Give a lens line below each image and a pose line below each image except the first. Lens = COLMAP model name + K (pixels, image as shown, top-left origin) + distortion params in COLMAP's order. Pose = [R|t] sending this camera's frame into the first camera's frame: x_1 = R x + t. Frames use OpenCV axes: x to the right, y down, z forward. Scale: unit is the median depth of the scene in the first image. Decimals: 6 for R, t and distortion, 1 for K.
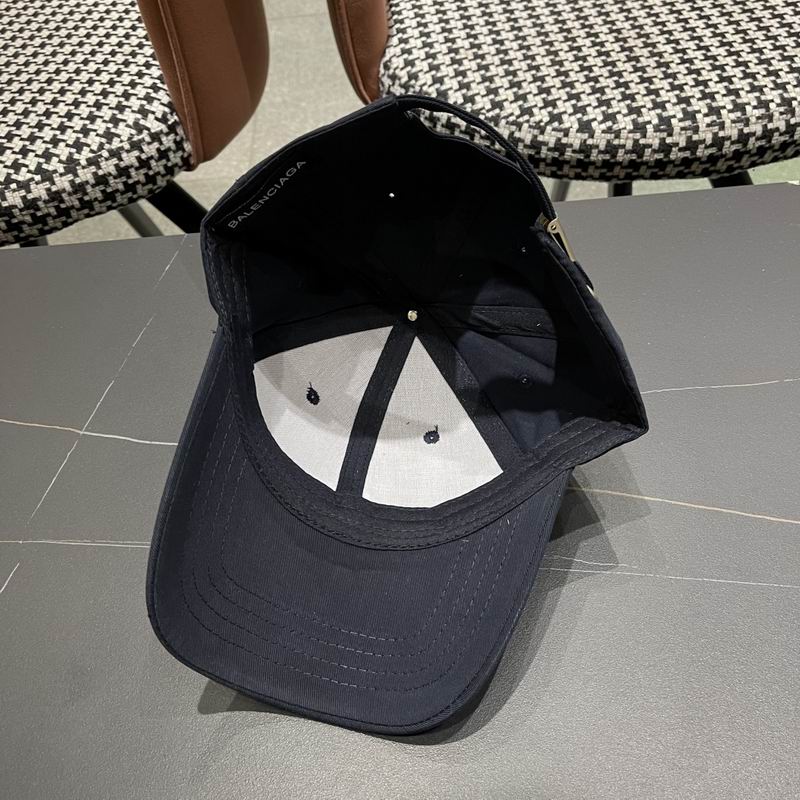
lens RADIAL K [[853.7, 0, 398.7], [0, 853.7, 405.5], [0, 0, 1]] dist [0.021001, 0.000000]
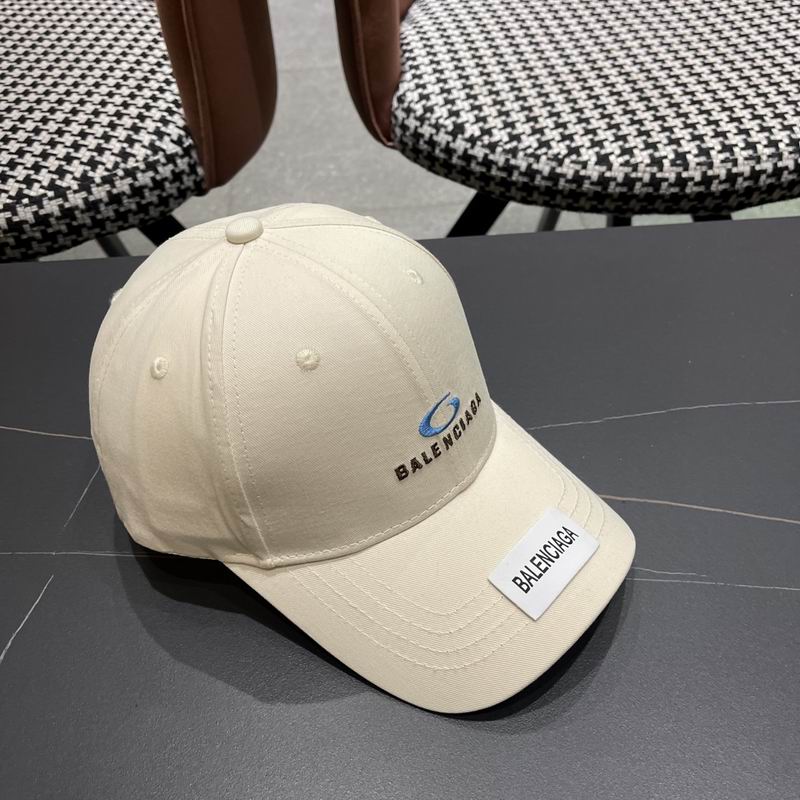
lens RADIAL K [[853.7, 0, 397.1], [0, 853.7, 411.6], [0, 0, 1]] dist [0.021001, 0.000000]
pose [[0.997807, 0.013233, 0.064850, -0.086214], [-0.008779, 0.997613, -0.068491, 0.044150], [-0.065601, 0.067771, 0.995542, 0.020209]]
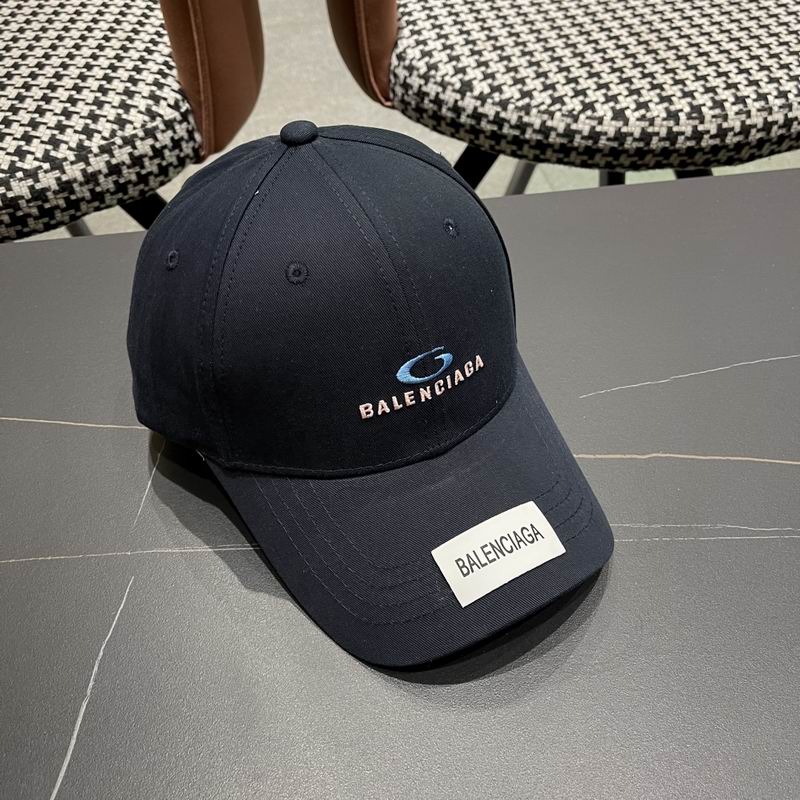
lens RADIAL K [[853.7, 0, 404.8], [0, 853.7, 404.1], [0, 0, 1]] dist [0.021001, 0.000000]
pose [[0.986816, -0.043519, 0.155883, -0.195697], [0.049220, 0.998246, -0.032901, 0.033537], [-0.154178, 0.040140, 0.987227, 0.056017]]
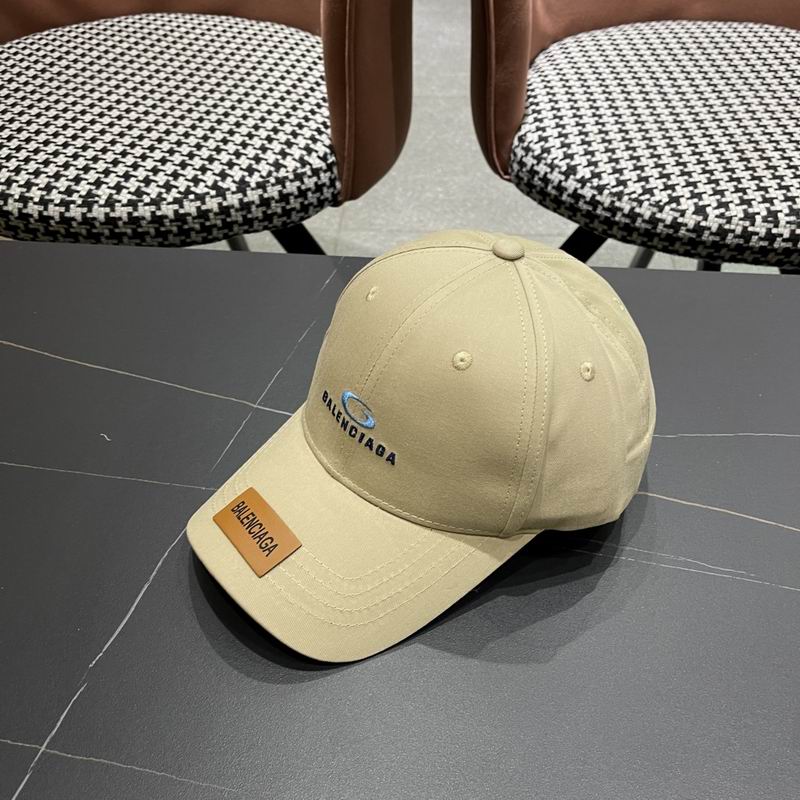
lens RADIAL K [[853.7, 0, 404.6], [0, 853.7, 394.0], [0, 0, 1]] dist [0.021001, 0.000000]
pose [[0.991401, 0.130565, -0.008722, -0.123375], [-0.130746, 0.985627, -0.106985, 0.082448], [-0.005372, 0.107206, 0.994222, -0.092652]]
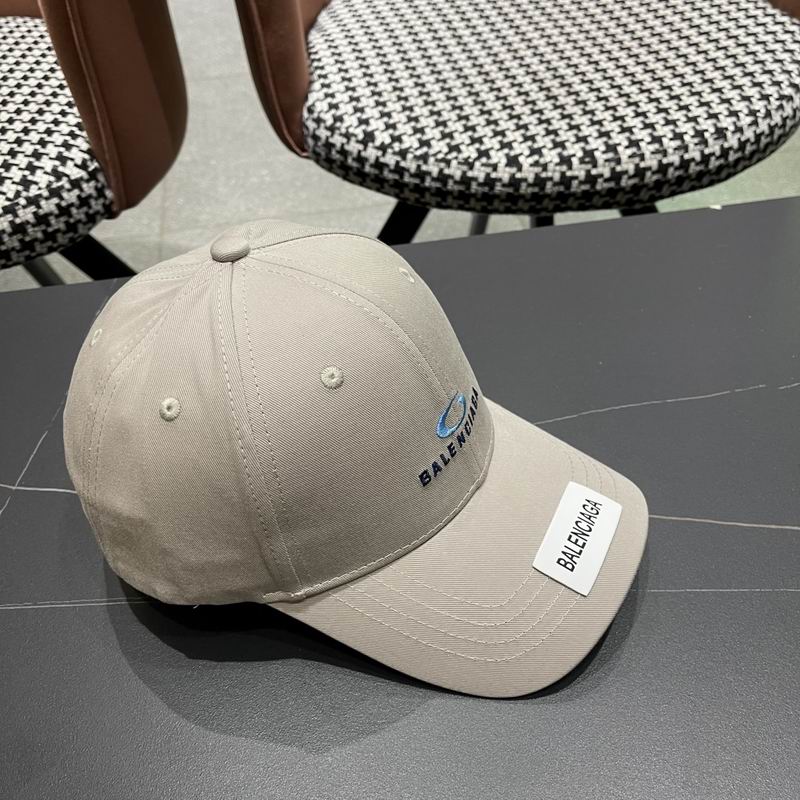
lens RADIAL K [[853.7, 0, 399.2], [0, 853.7, 397.9], [0, 0, 1]] dist [0.021001, 0.000000]
pose [[0.992962, -0.053319, 0.105750, -0.037936], [0.061383, 0.995328, -0.074526, 0.021711], [-0.101282, 0.080493, 0.991596, 0.025368]]
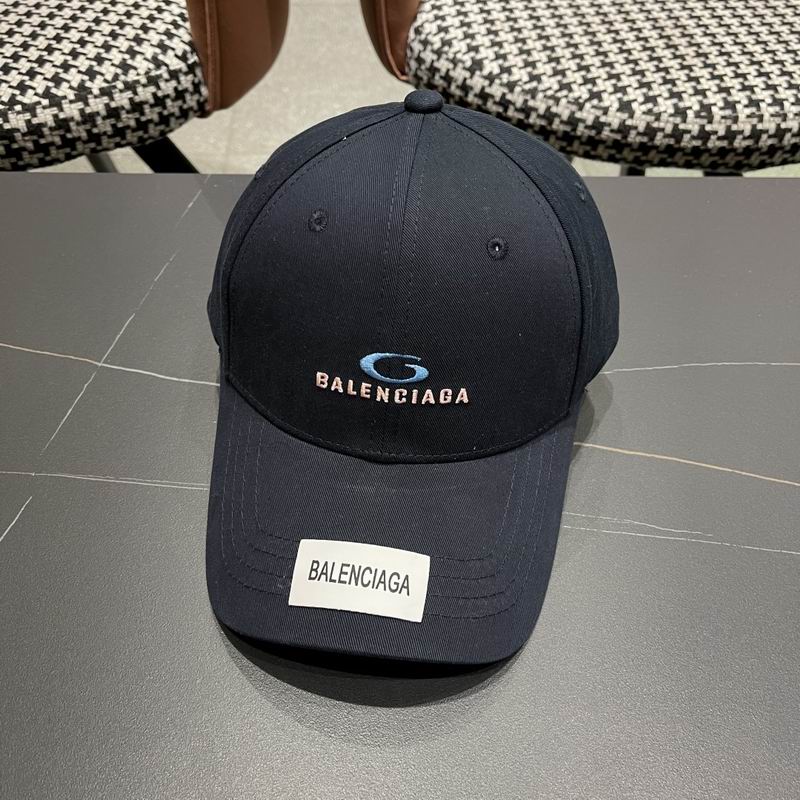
lens RADIAL K [[853.7, 0, 402.5], [0, 853.7, 402.5], [0, 0, 1]] dist [0.021001, 0.000000]
pose [[0.993471, 0.070683, 0.089550, -0.096630], [-0.068295, 0.997230, -0.029462, 0.057110], [-0.091385, 0.023154, 0.995546, 0.050968]]
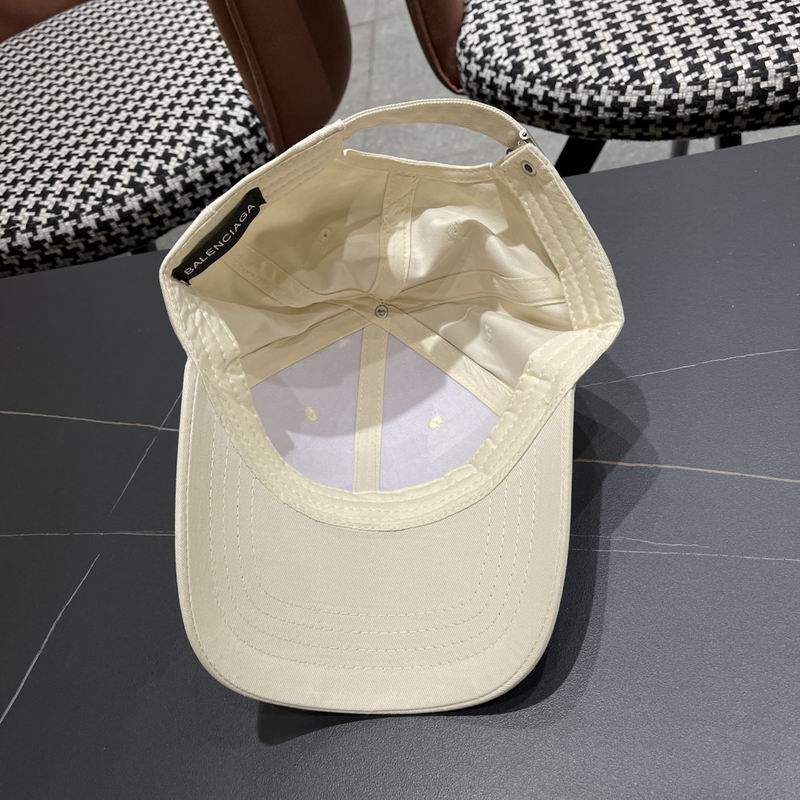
lens RADIAL K [[853.7, 0, 395.4], [0, 853.7, 405.5], [0, 0, 1]] dist [0.021001, 0.000000]
pose [[0.982517, -0.047390, -0.180040, 0.073763], [0.048201, 0.998838, 0.000130, 0.012872], [0.179825, -0.008806, 0.983659, 0.021732]]
